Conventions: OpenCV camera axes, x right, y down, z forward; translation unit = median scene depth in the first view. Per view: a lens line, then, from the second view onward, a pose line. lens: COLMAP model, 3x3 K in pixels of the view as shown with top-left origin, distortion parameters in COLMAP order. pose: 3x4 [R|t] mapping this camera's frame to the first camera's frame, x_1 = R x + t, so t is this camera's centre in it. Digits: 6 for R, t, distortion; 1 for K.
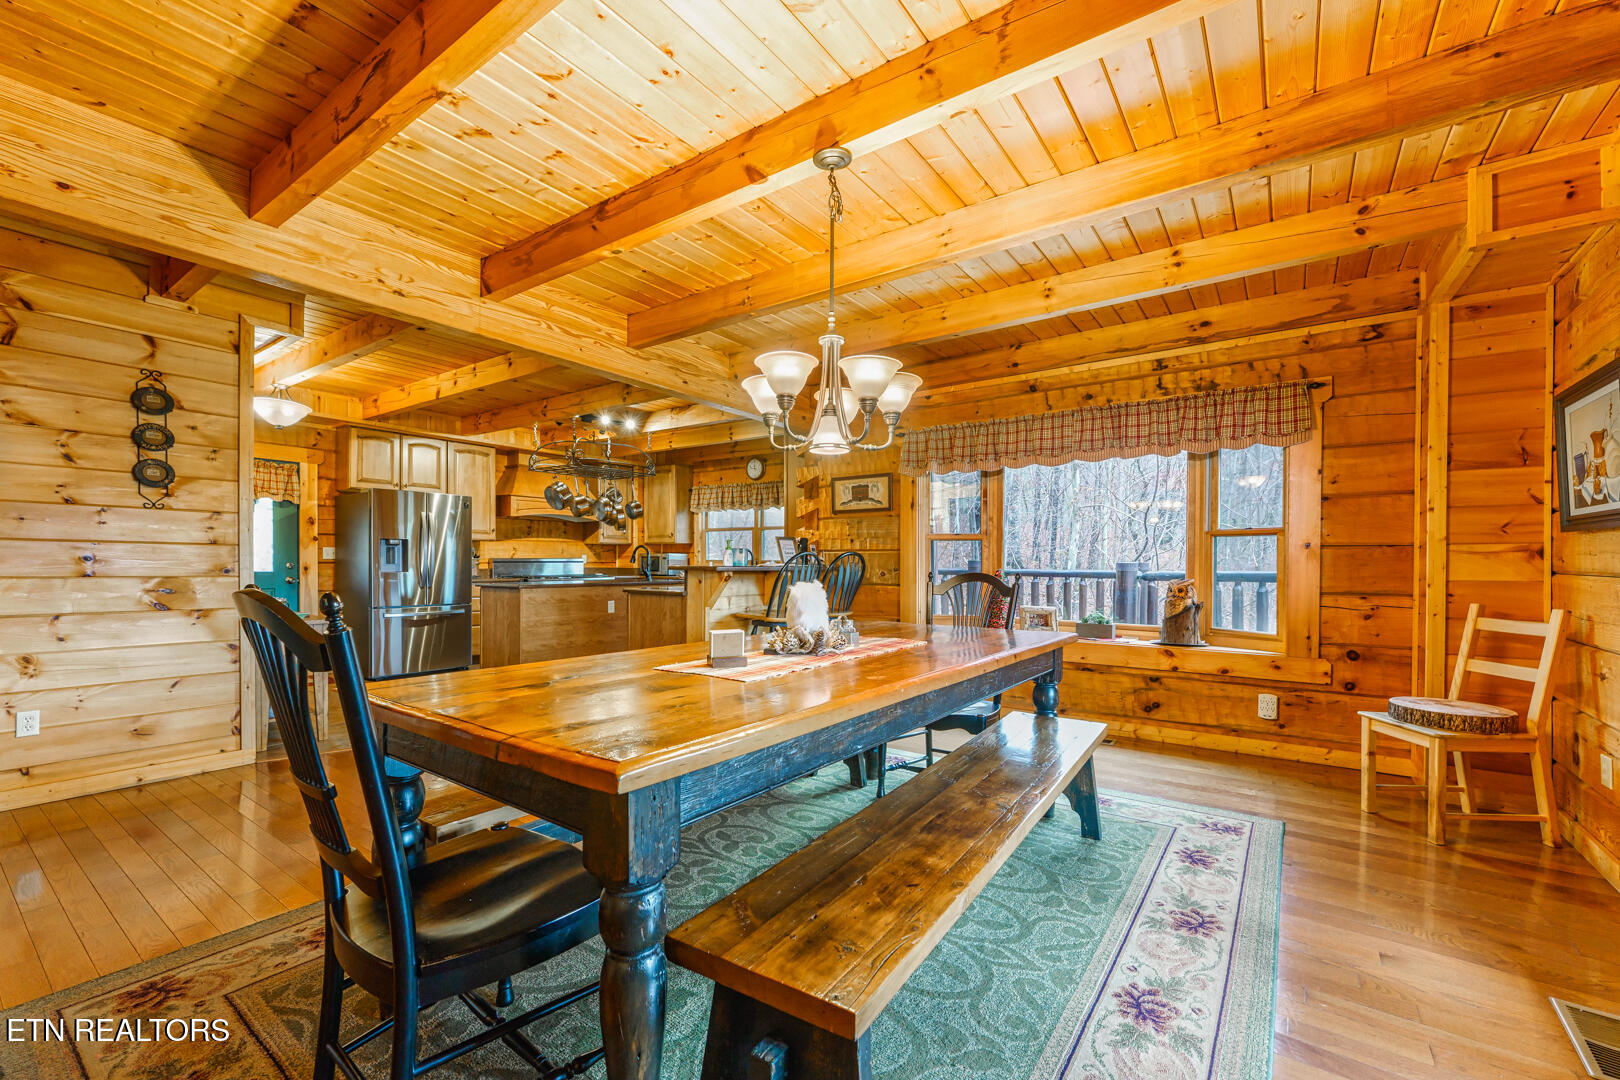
lens RADIAL K [[650.7, 0, 805.2], [0, 650.7, 557.6], [0, 0, 1]] dist [-0.001200, 0.000521]
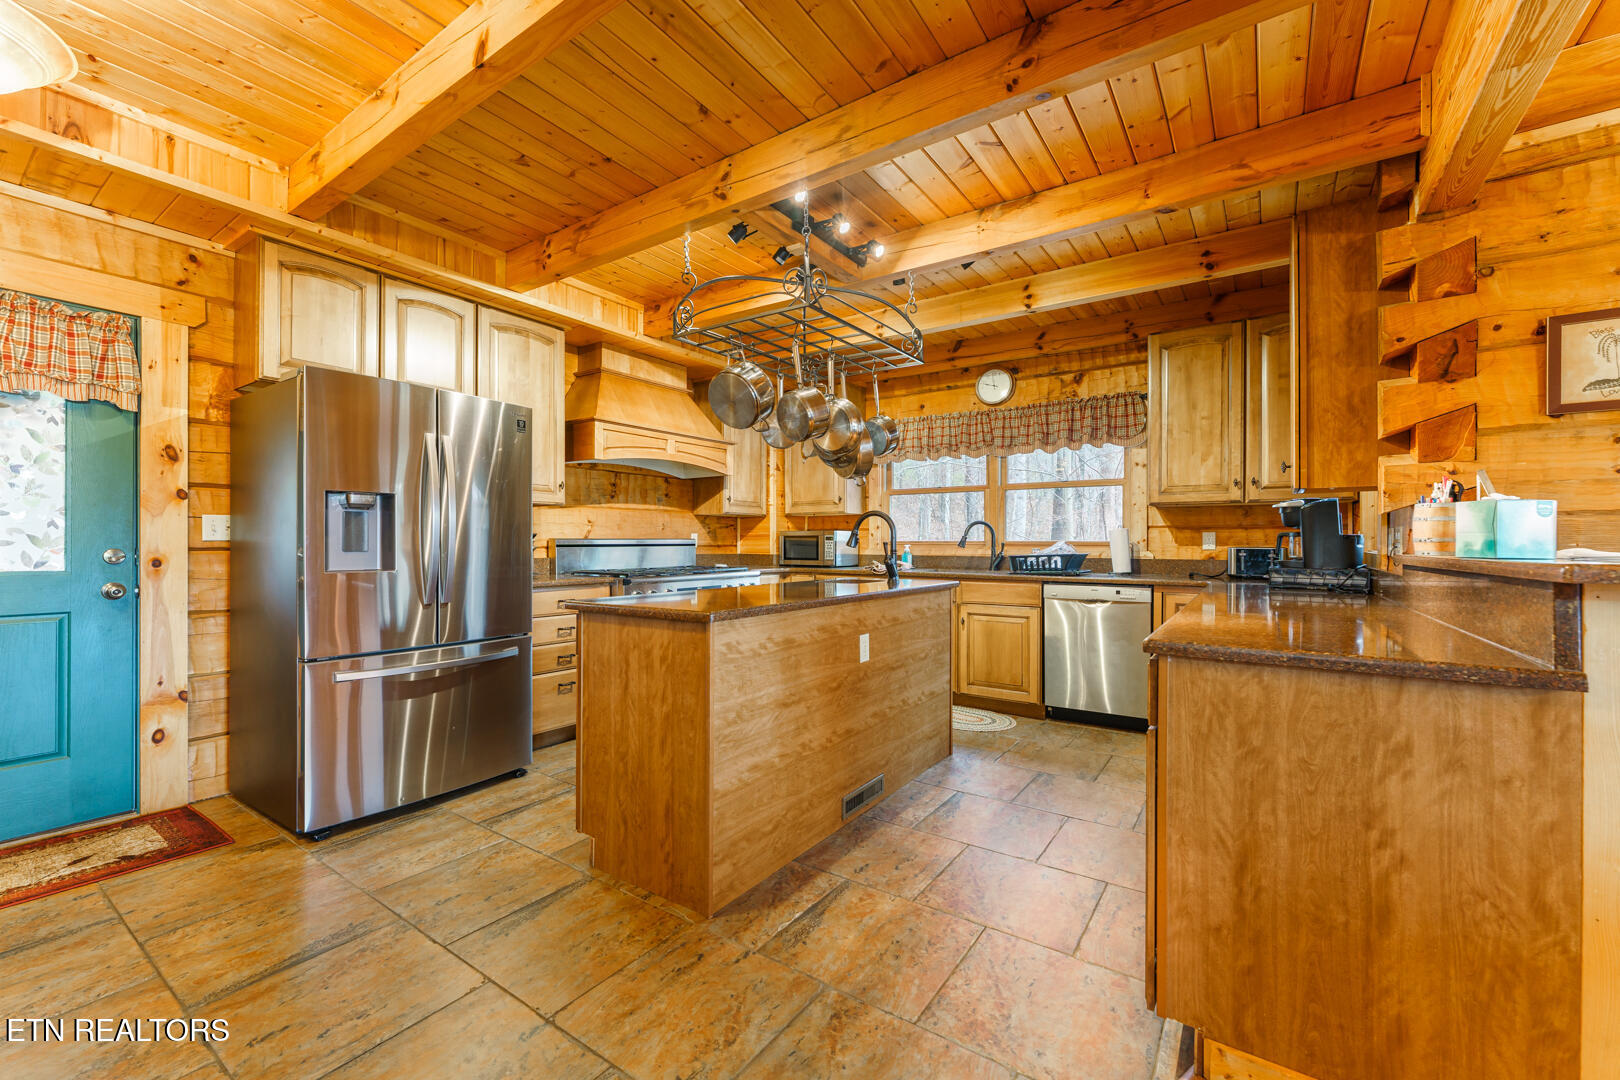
lens RADIAL K [[650.7, 0, 816.9], [0, 650.7, 538.7], [0, 0, 1]] dist [-0.001200, 0.000521]
pose [[0.999838, -0.003065, 0.017711, -0.328819], [0.003079, 0.999995, -0.000753, 0.002236], [-0.017708, 0.000807, 0.999843, 0.546982]]
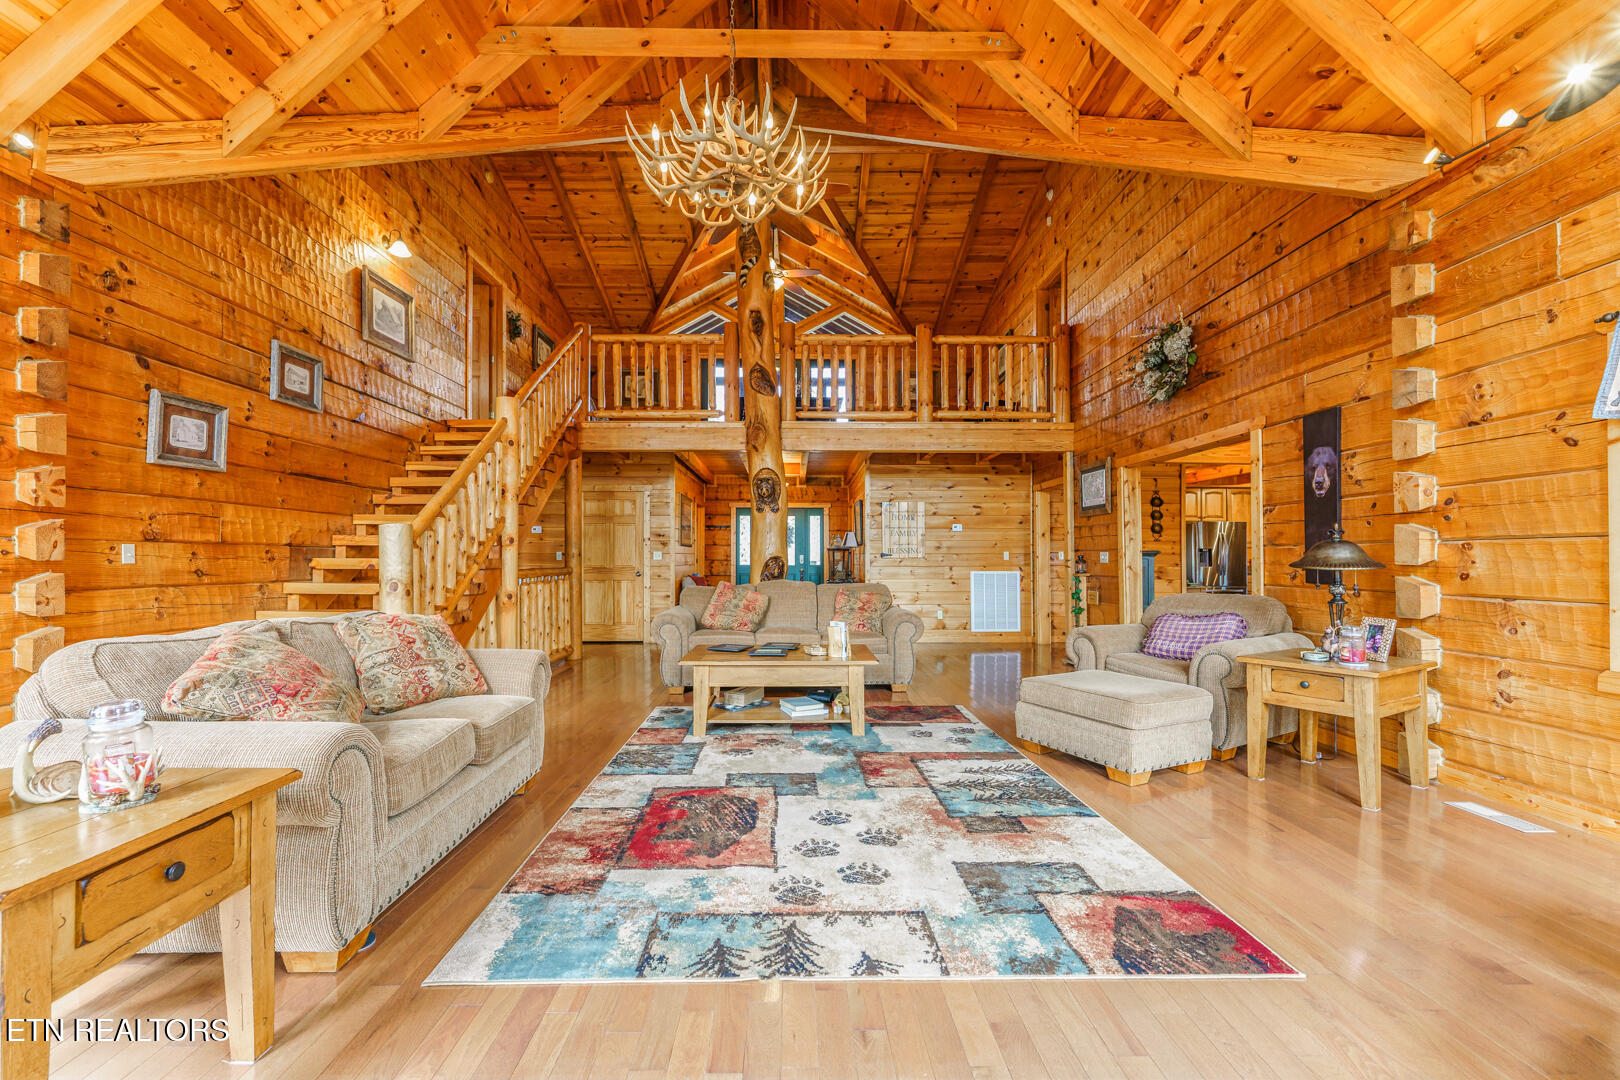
lens RADIAL K [[650.7, 0, 805.6], [0, 650.7, 545.5], [0, 0, 1]] dist [-0.001200, 0.000521]
pose [[0.590743, -0.013976, -0.806739, 0.168858], [0.003348, 0.999884, -0.014870, -0.011668], [0.806853, 0.006084, 0.590721, -0.936599]]
